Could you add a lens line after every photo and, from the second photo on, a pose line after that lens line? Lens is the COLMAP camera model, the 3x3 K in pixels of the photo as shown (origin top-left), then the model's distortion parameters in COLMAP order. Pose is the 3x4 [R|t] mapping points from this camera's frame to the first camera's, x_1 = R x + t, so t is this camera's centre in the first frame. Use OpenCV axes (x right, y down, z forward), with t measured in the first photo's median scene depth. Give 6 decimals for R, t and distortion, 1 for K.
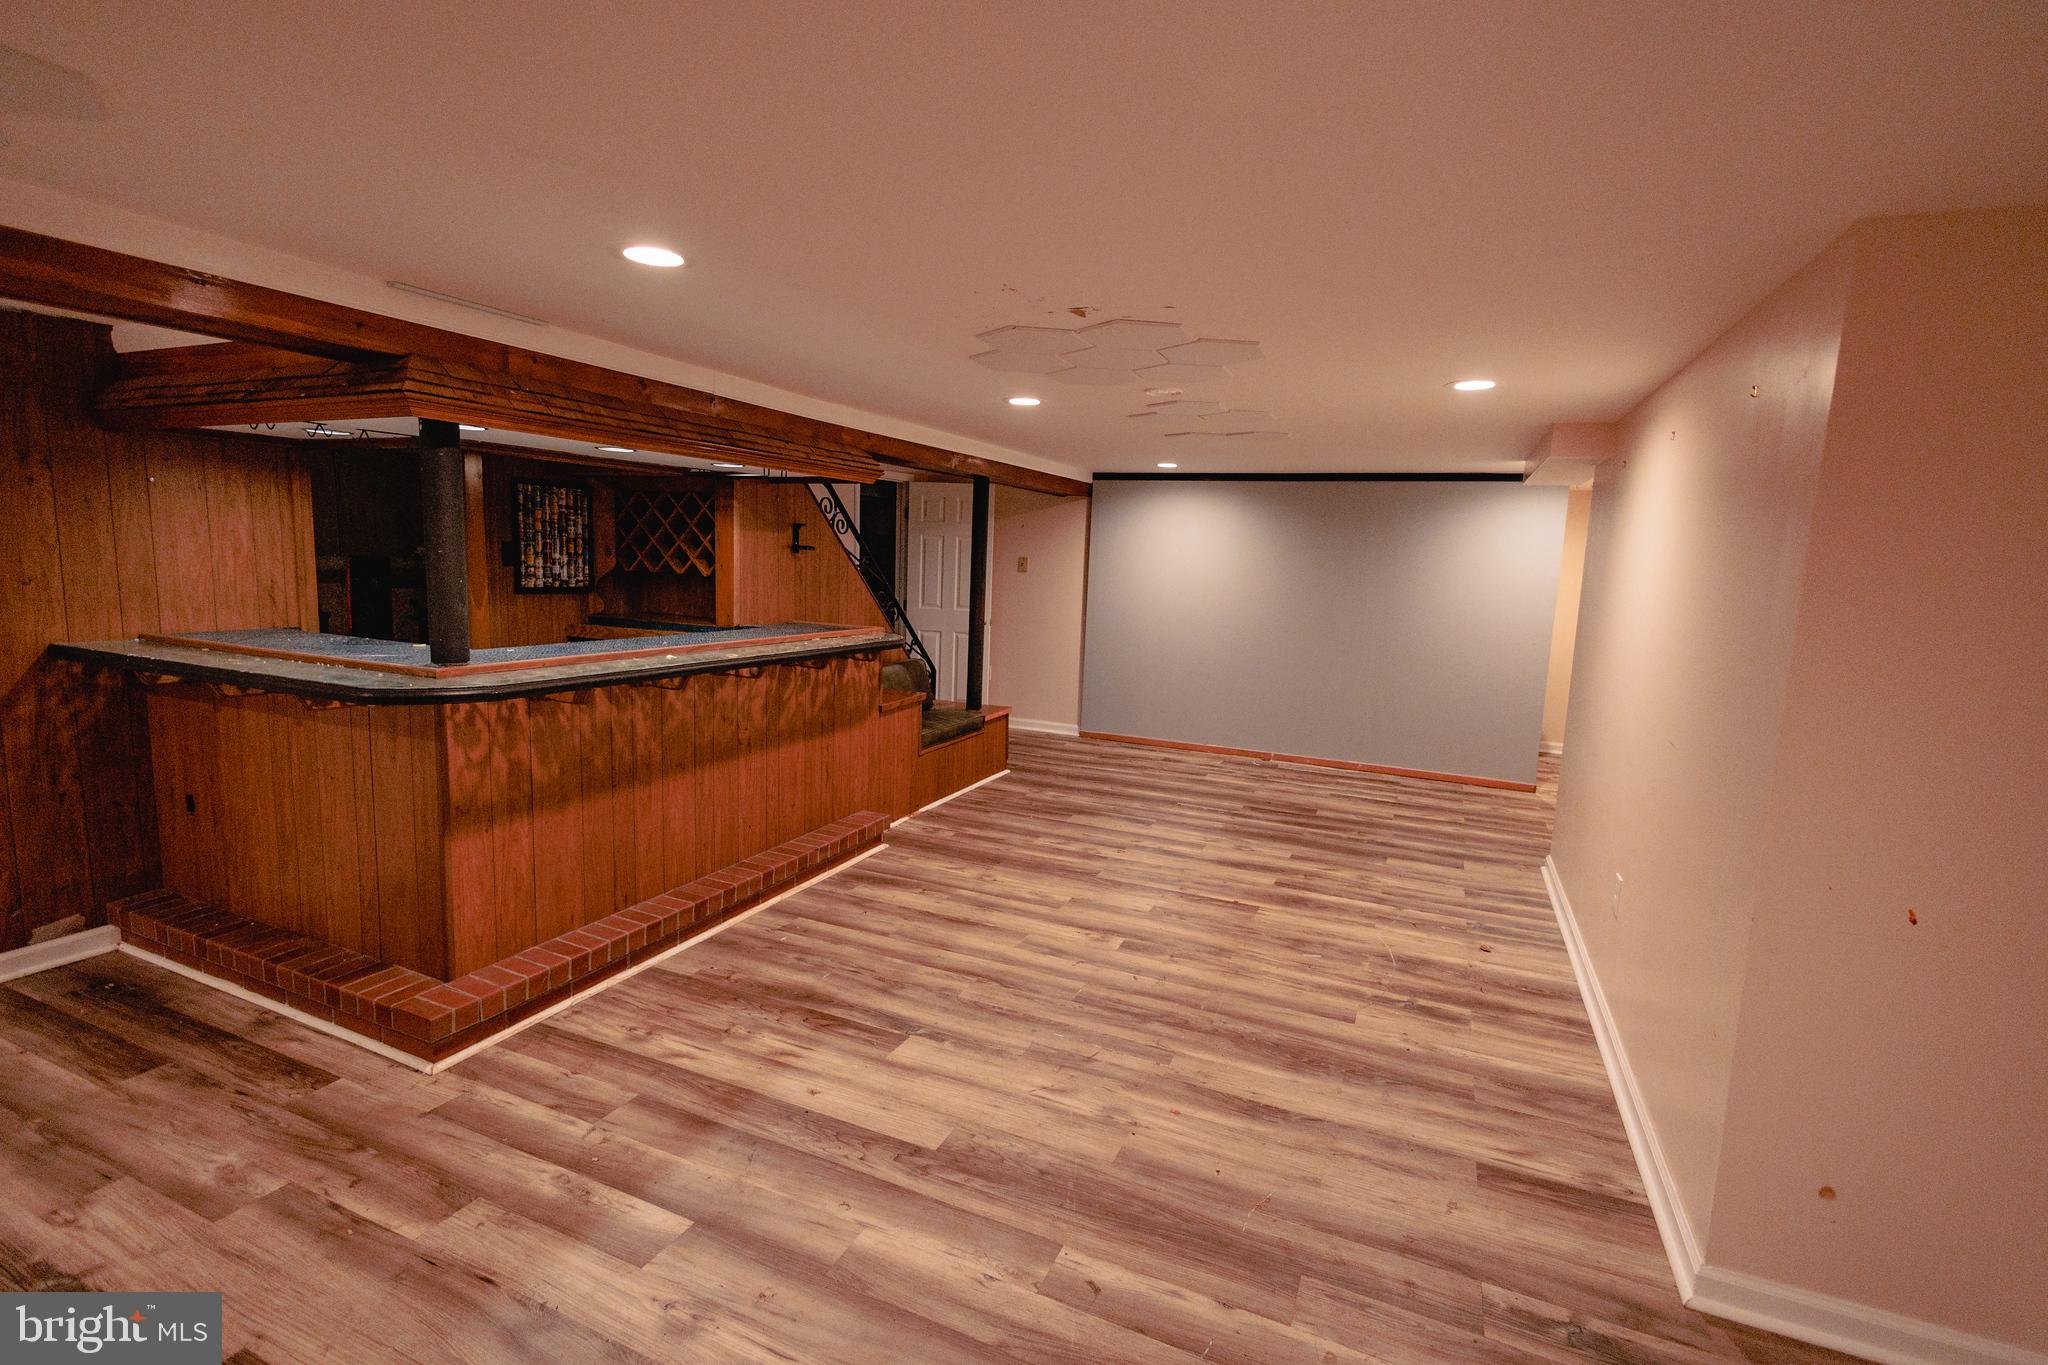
lens RADIAL K [[943.9, 0, 1025.3], [0, 943.9, 682.0], [0, 0, 1]] dist [0.011876, -0.002795]
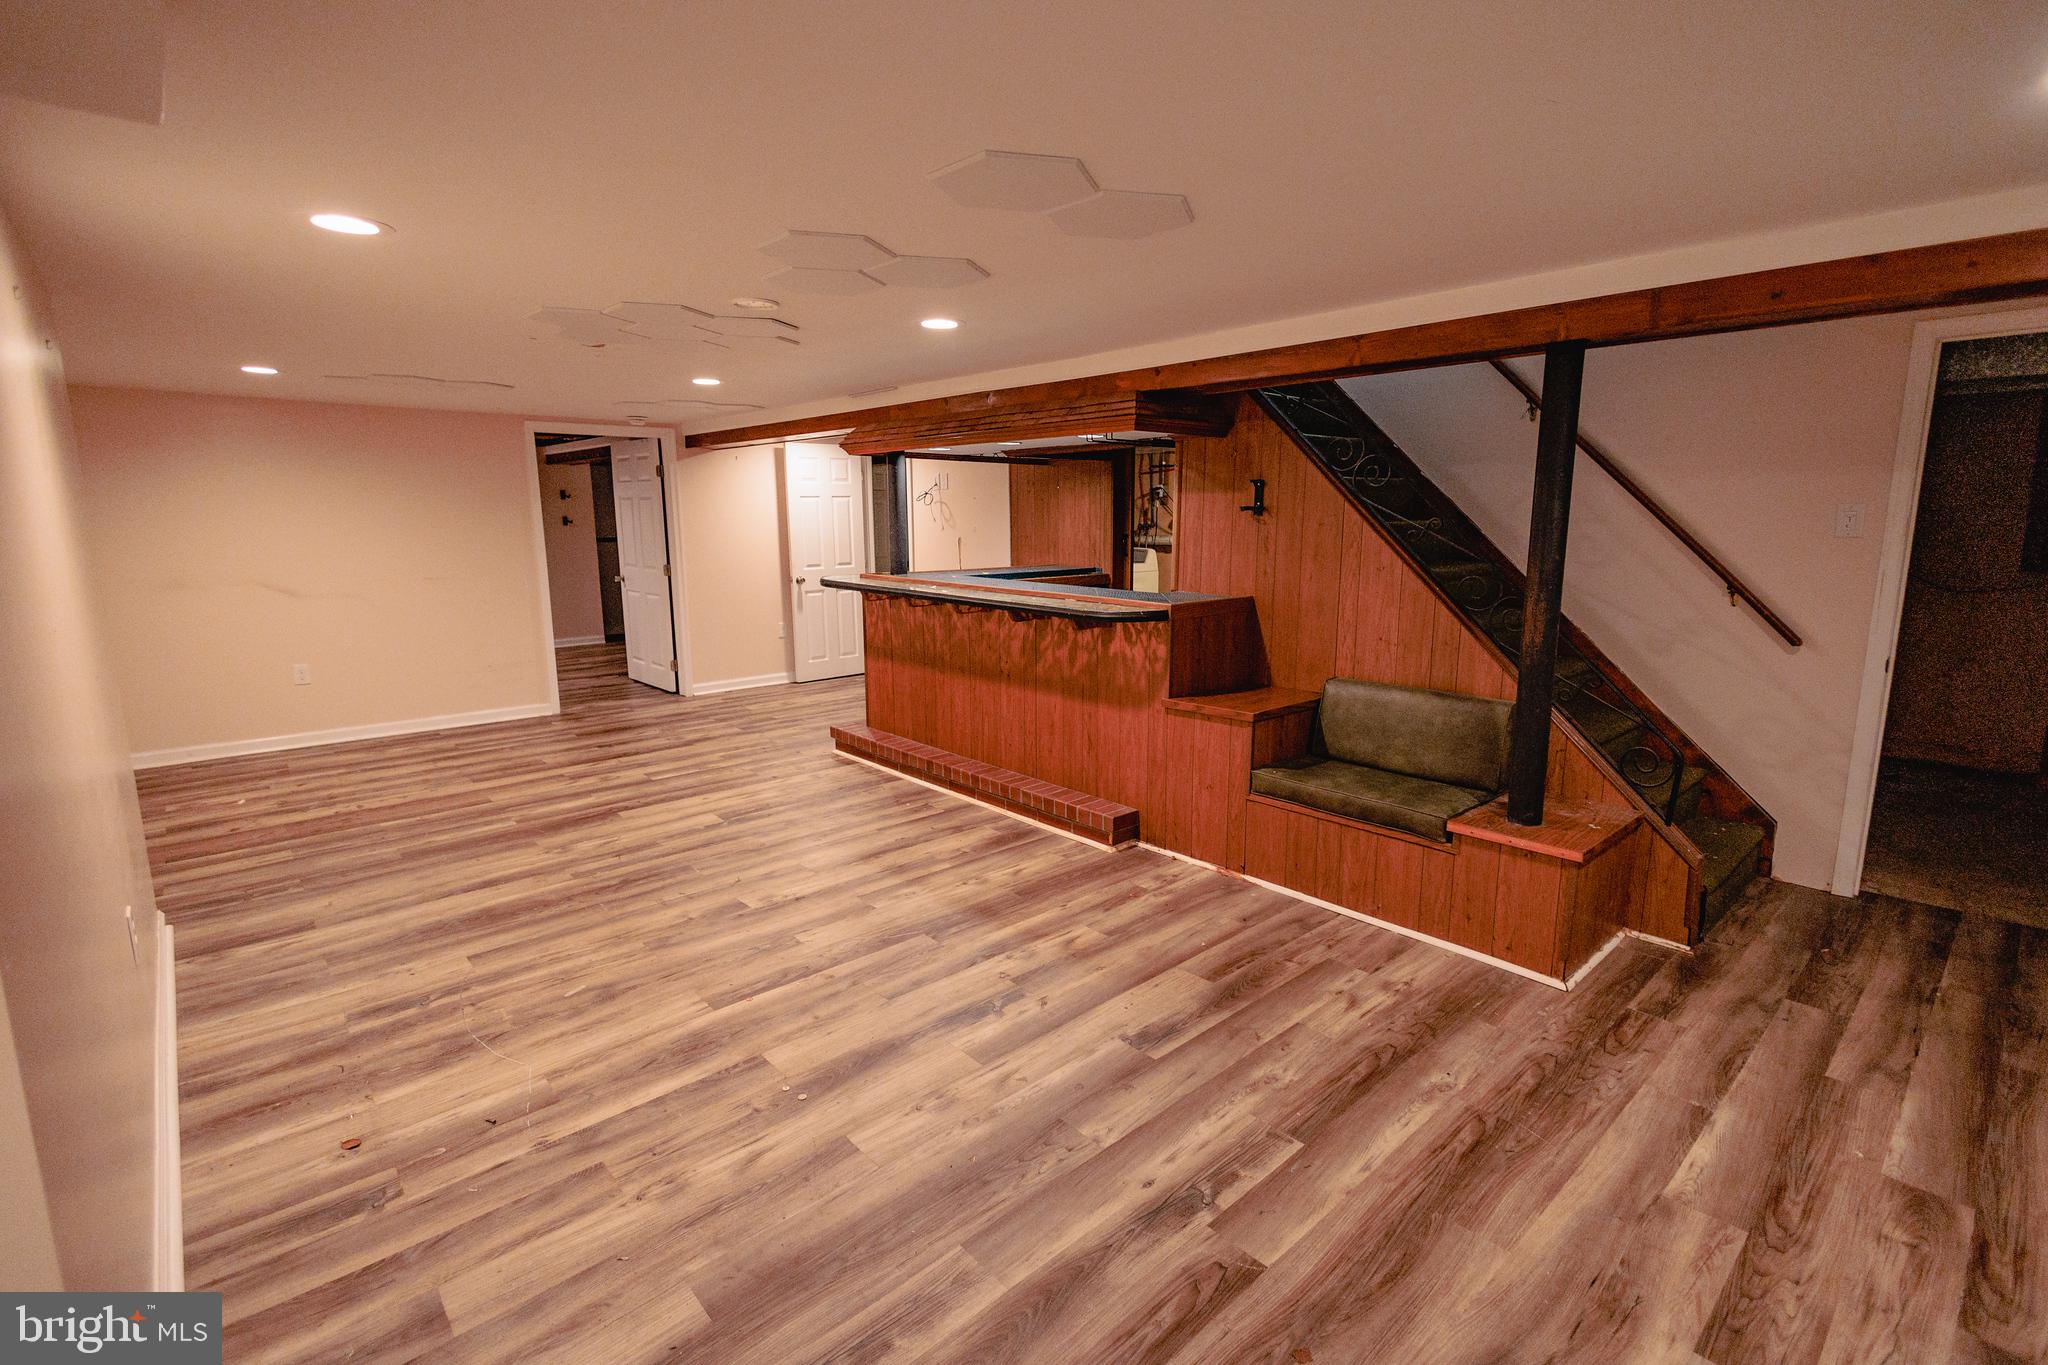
lens RADIAL K [[943.9, 0, 1032.3], [0, 943.9, 678.6], [0, 0, 1]] dist [0.011876, -0.002795]
pose [[-0.410908, 0.121764, -0.903509, 0.779797], [-0.137303, 0.971472, 0.193367, -0.166386], [0.901278, 0.203510, -0.382467, 1.490234]]
